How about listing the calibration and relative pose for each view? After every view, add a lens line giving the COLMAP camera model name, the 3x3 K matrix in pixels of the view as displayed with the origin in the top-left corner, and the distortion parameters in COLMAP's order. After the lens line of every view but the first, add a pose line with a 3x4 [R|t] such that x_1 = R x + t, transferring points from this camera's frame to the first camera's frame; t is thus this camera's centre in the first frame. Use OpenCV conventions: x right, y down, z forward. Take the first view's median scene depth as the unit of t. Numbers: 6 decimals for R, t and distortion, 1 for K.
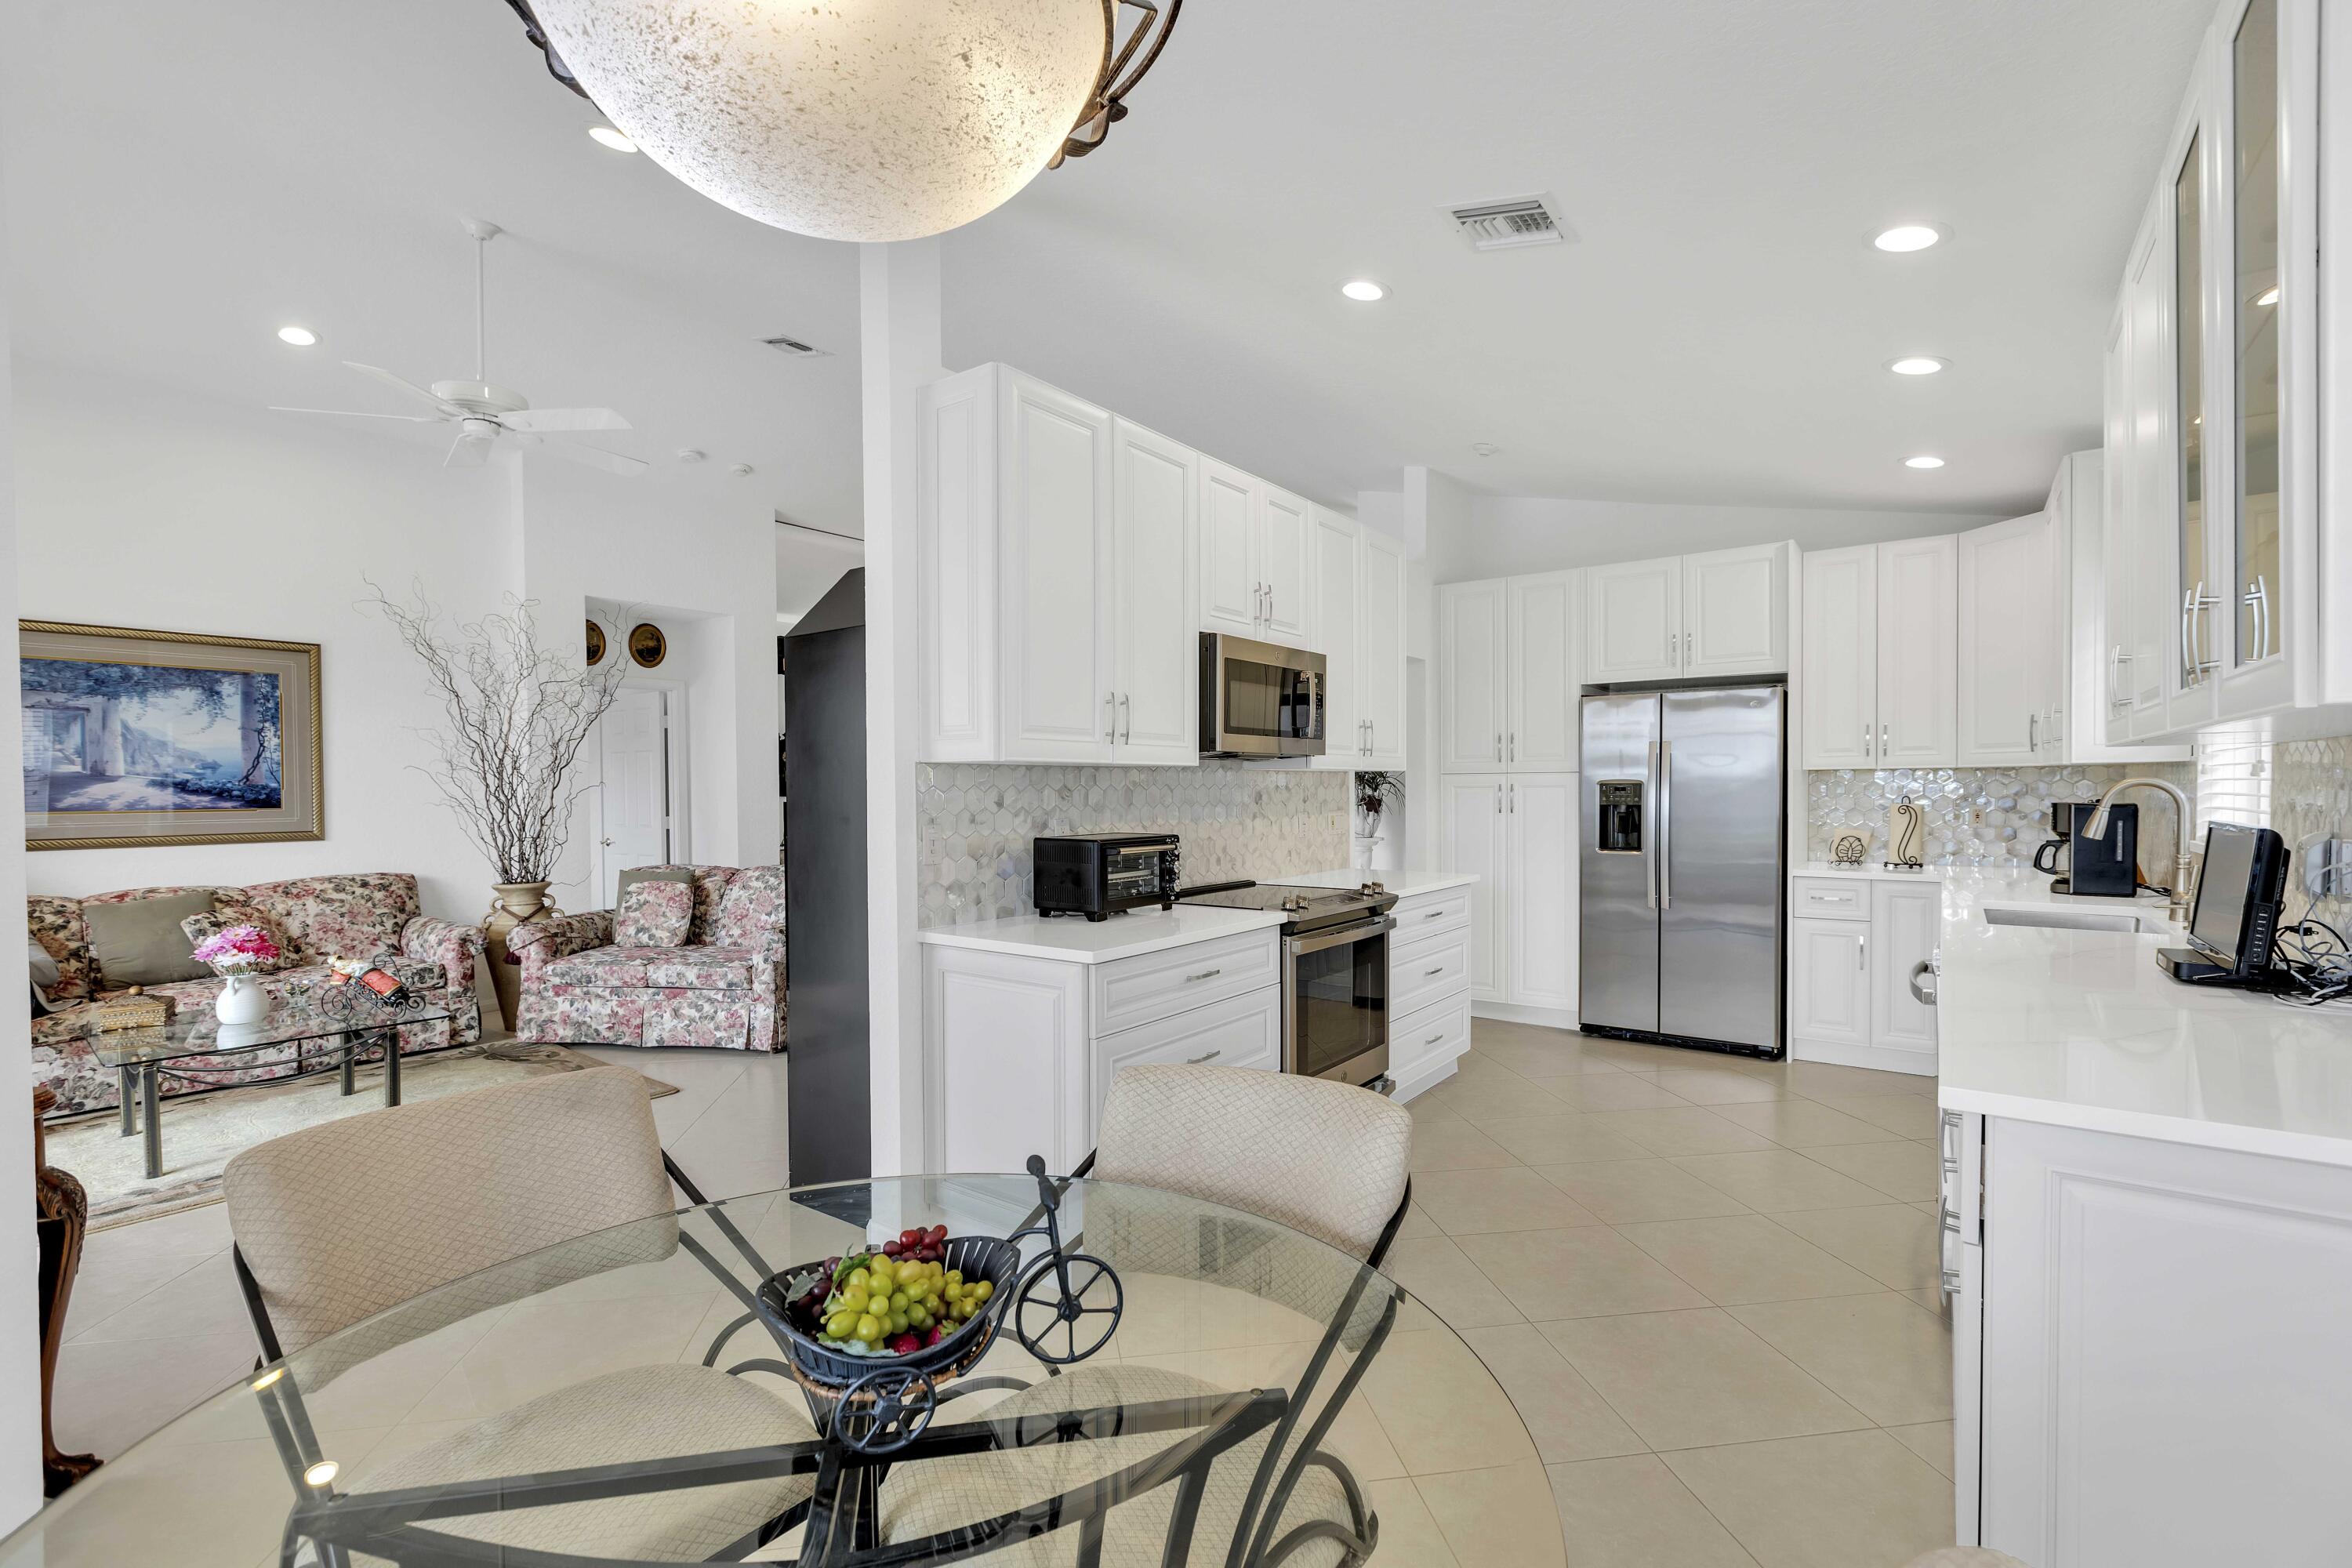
lens RADIAL K [[1046.0, 0, 1190.4], [0, 1046.0, 801.3], [0, 0, 1]] dist [0.000387, -0.000936]
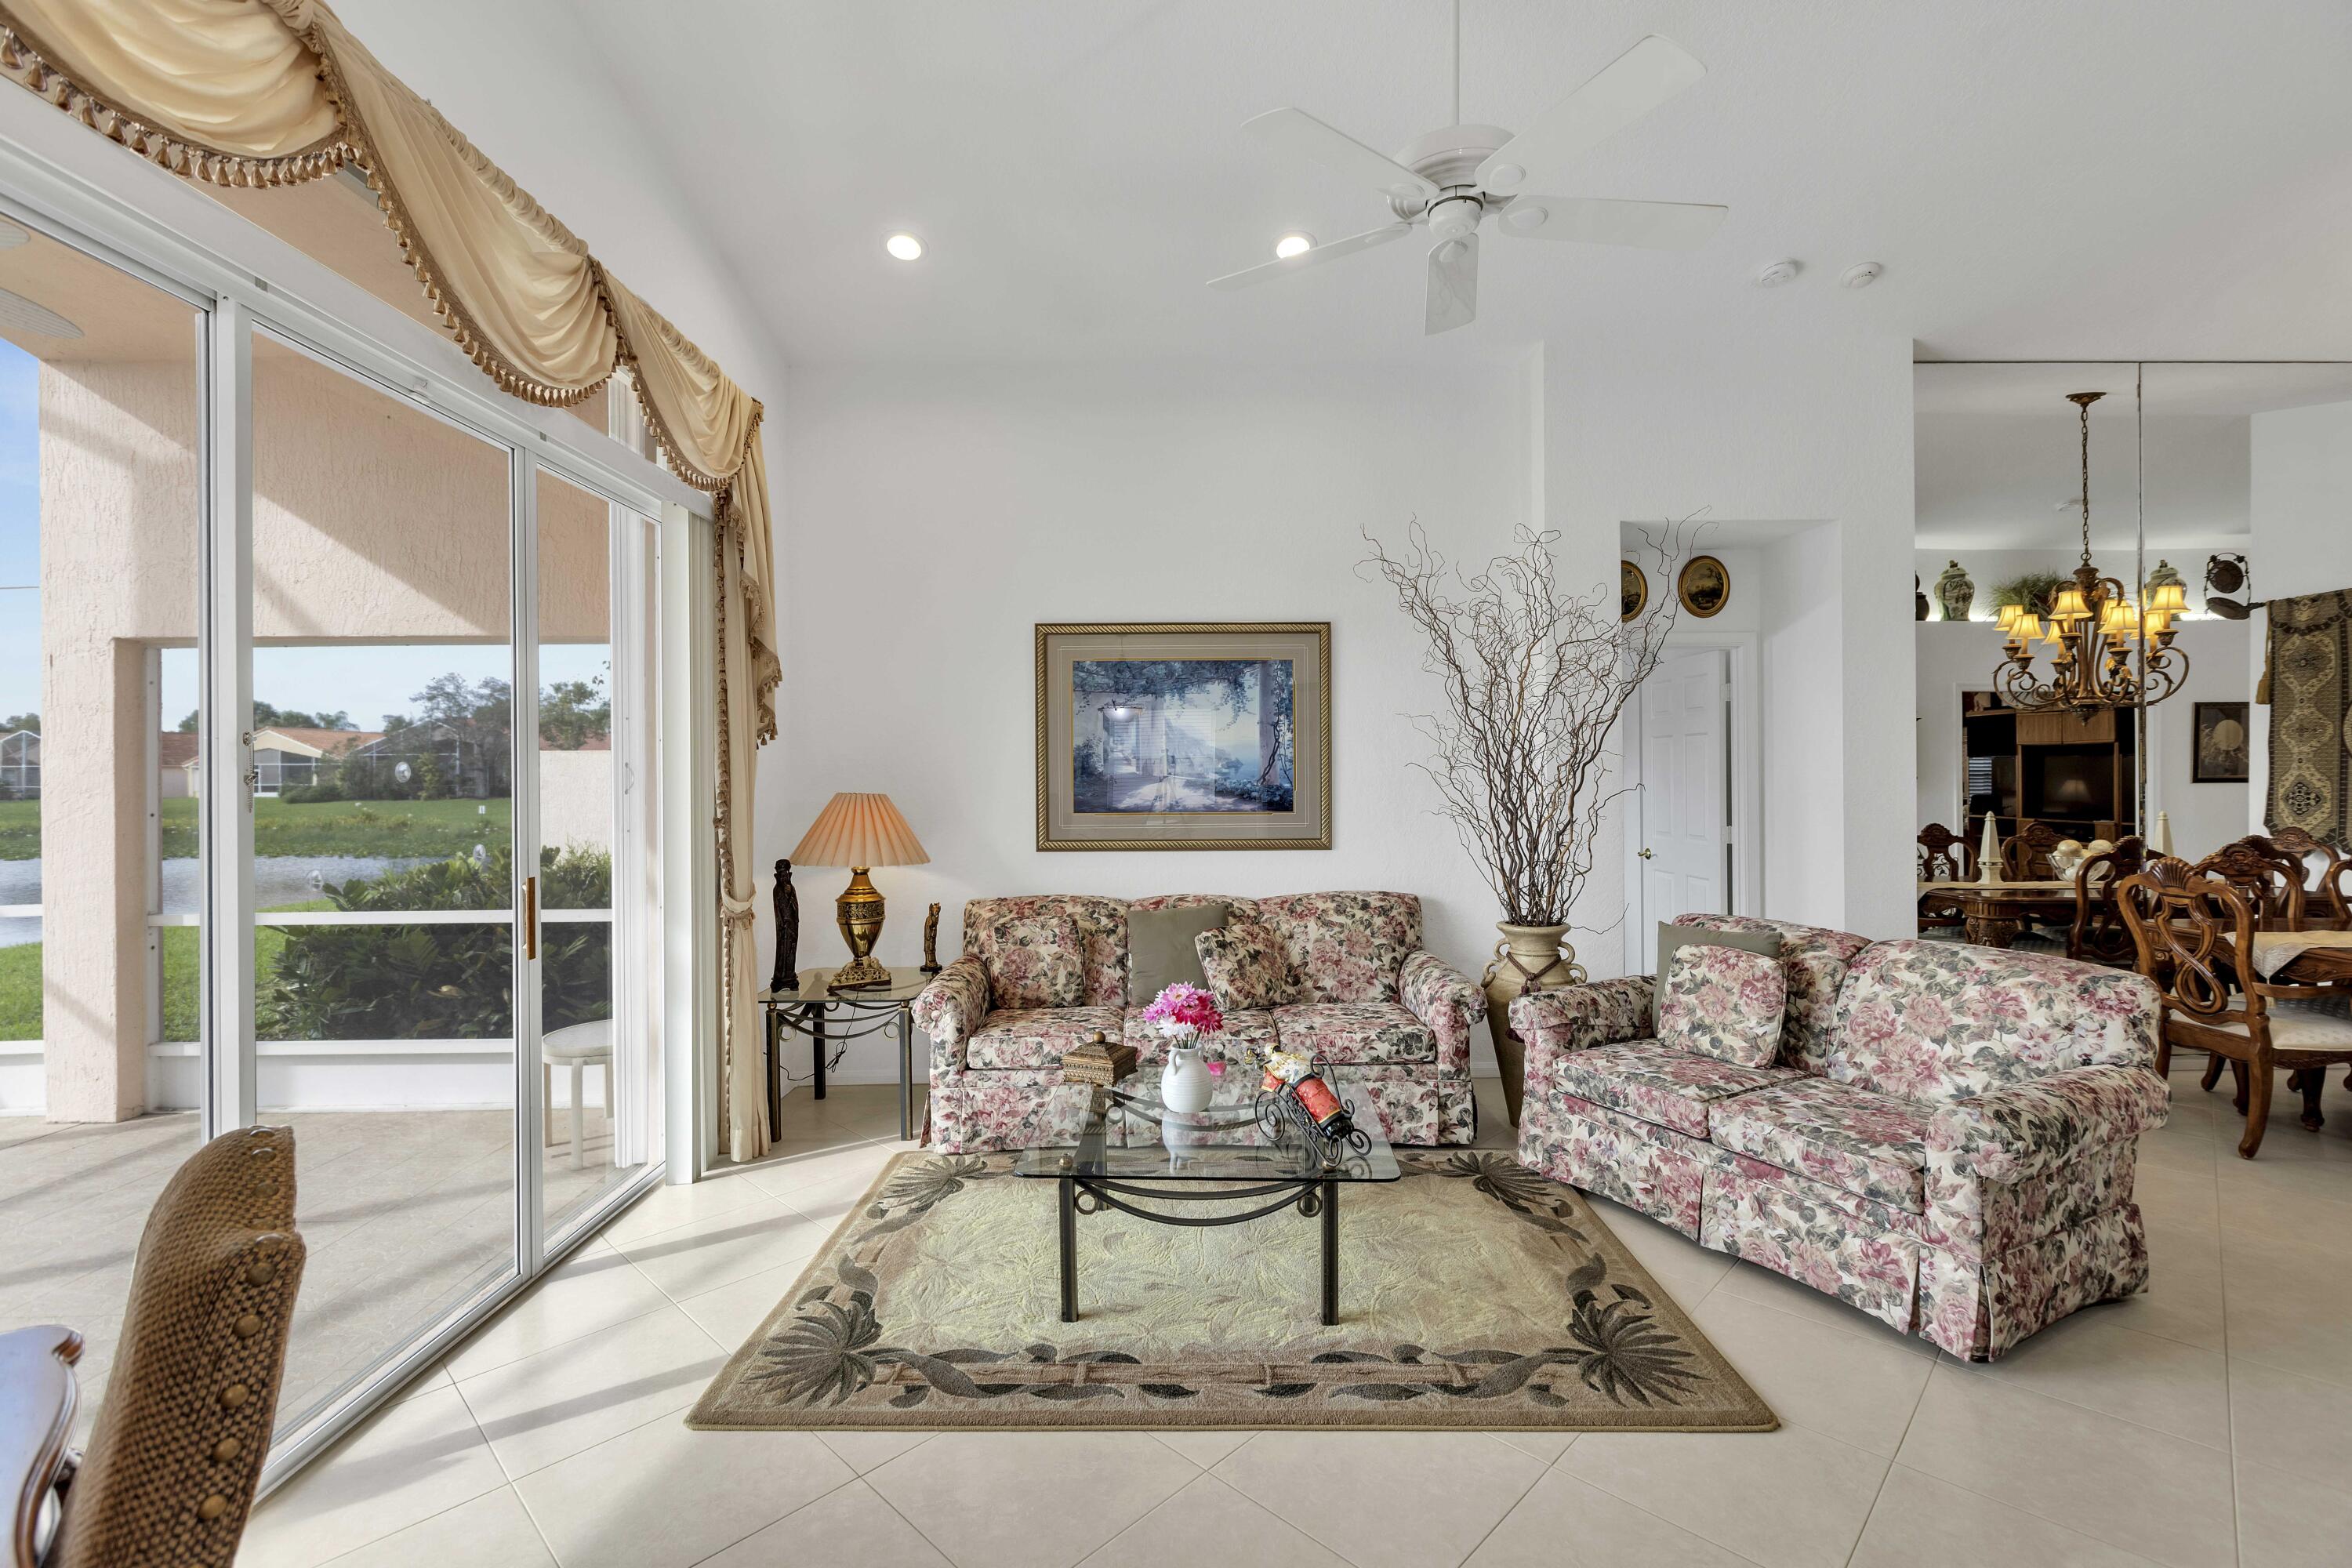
lens RADIAL K [[1046.0, 0, 1170.3], [0, 1046.0, 776.6], [0, 0, 1]] dist [0.000387, -0.000936]
pose [[0.593579, 0.008036, -0.804736, -0.225941], [-0.011145, 0.999936, 0.001764, -0.024085], [0.804699, 0.007921, 0.593630, 0.402675]]
